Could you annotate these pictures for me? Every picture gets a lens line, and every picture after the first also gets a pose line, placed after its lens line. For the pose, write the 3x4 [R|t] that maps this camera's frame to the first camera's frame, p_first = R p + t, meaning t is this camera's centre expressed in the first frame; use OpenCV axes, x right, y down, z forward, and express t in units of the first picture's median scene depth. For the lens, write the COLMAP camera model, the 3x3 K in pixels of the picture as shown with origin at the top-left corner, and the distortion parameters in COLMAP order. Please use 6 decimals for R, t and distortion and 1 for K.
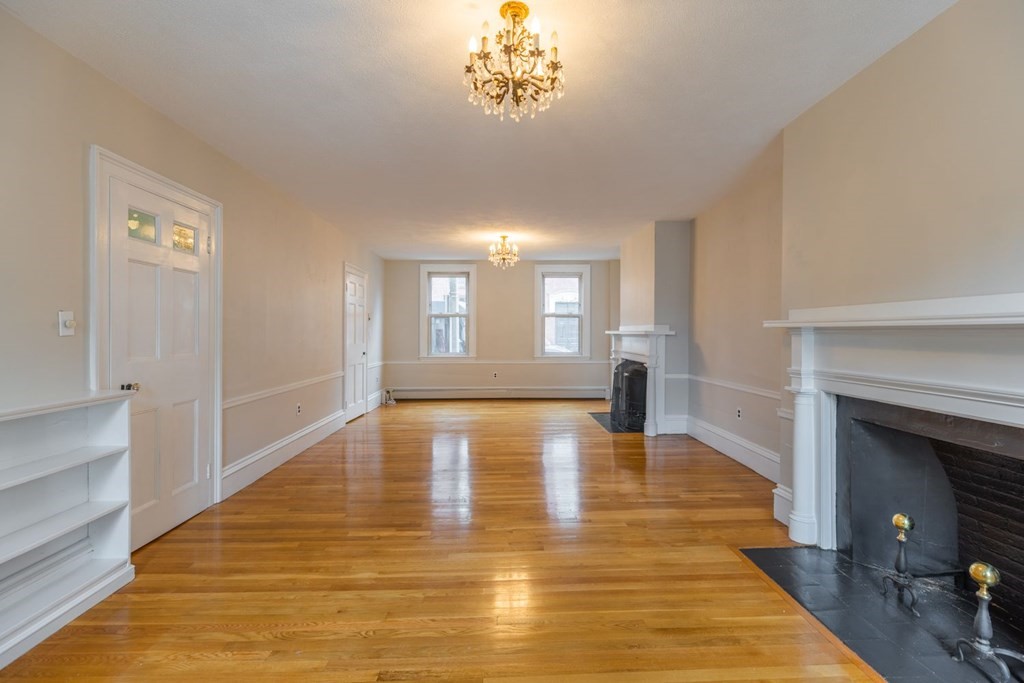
lens RADIAL K [[457.0, 0, 513.5], [0, 457.0, 335.0], [0, 0, 1]] dist [0.004306, 0.000215]
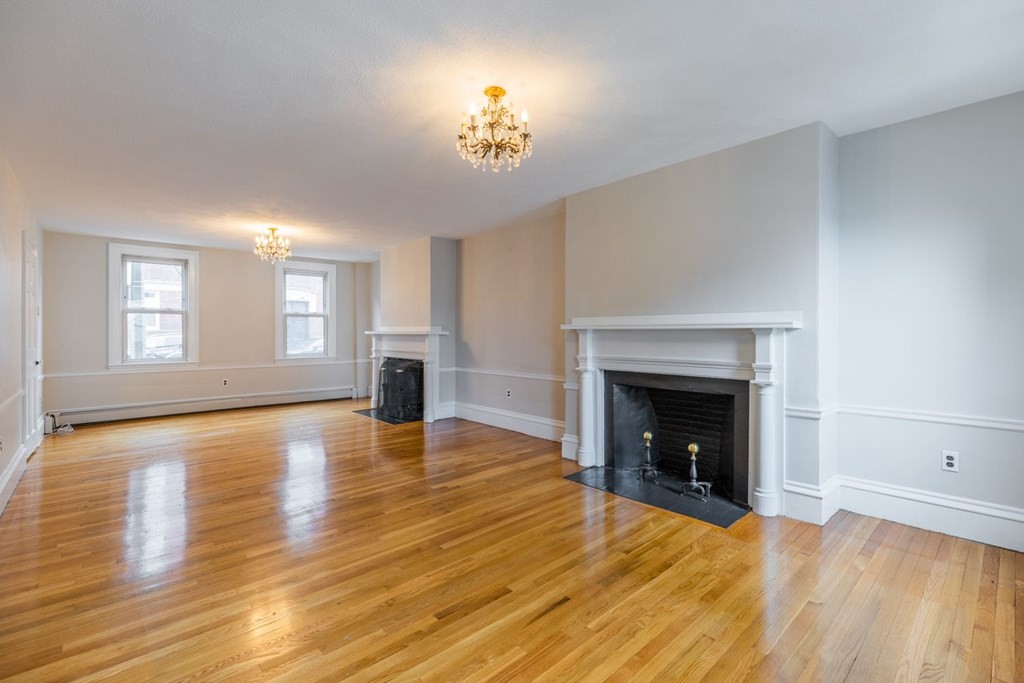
lens RADIAL K [[457.0, 0, 513.5], [0, 457.0, 335.0], [0, 0, 1]] dist [0.004306, 0.000215]
pose [[0.762276, -0.003983, 0.647240, -0.432063], [0.004723, 0.999989, 0.000591, 0.000975], [-0.647235, 0.002606, 0.762286, -0.024462]]
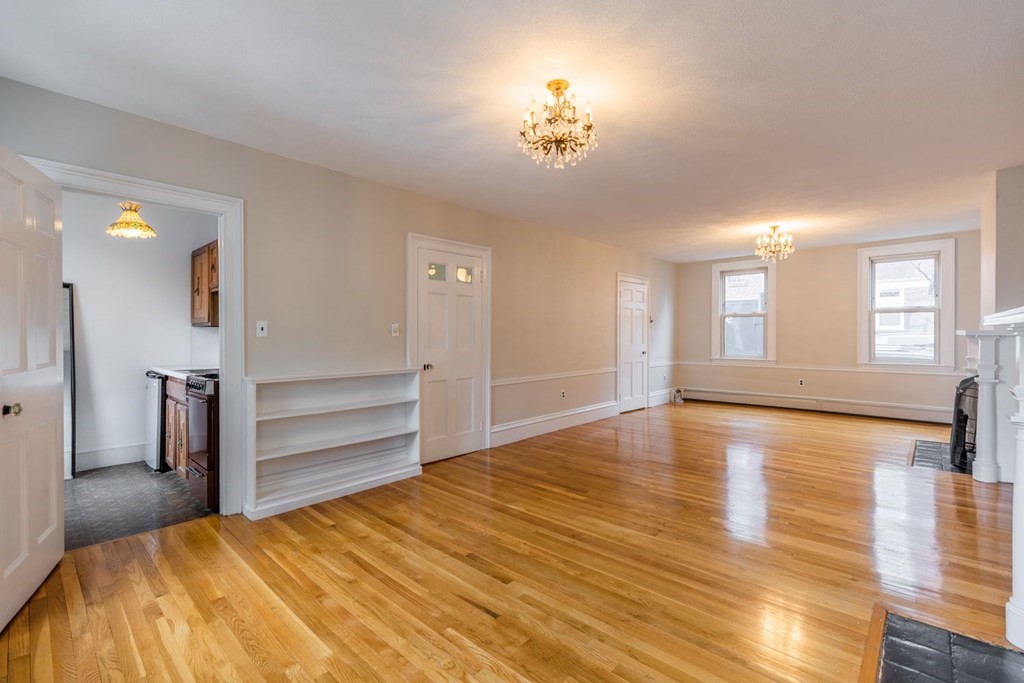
lens RADIAL K [[457.0, 0, 513.5], [0, 457.0, 335.0], [0, 0, 1]] dist [0.004306, 0.000215]
pose [[0.707307, -0.001806, -0.706904, 0.440605], [0.000171, 0.999997, -0.002384, -0.000126], [0.706906, 0.001566, 0.707306, 0.002113]]
